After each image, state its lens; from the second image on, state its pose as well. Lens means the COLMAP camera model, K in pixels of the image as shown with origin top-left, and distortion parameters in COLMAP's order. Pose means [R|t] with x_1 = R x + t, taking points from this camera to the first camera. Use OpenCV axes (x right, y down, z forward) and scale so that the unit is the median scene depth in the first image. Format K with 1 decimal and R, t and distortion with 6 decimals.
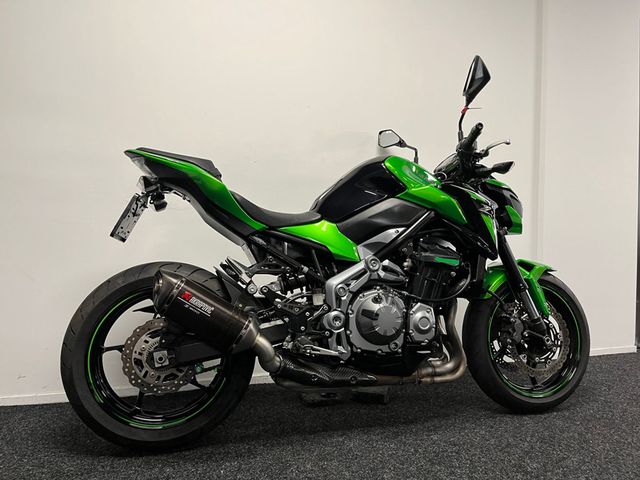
lens RADIAL K [[473.6, 0, 320.0], [0, 473.6, 240.0], [0, 0, 1]] dist [0.086515, -0.119813]
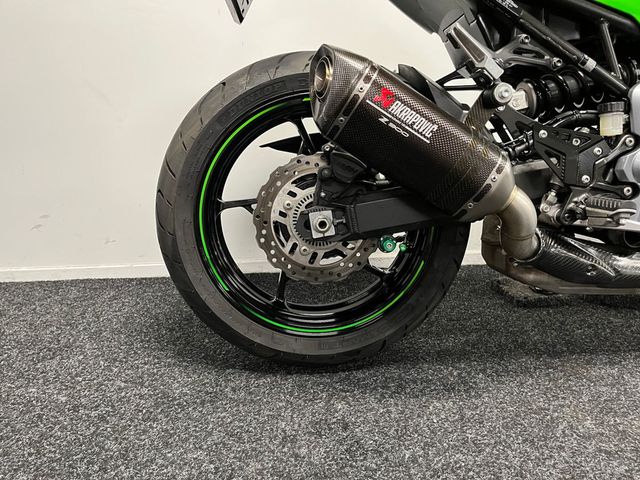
lens RADIAL K [[473.6, 0, 320.0], [0, 473.6, 240.0], [0, 0, 1]] dist [0.086515, -0.119813]
pose [[0.985148, 0.044895, -0.165733, -0.234193], [-0.000339, 0.965719, 0.259588, 0.118328], [0.171706, -0.255676, 0.951392, 0.454442]]
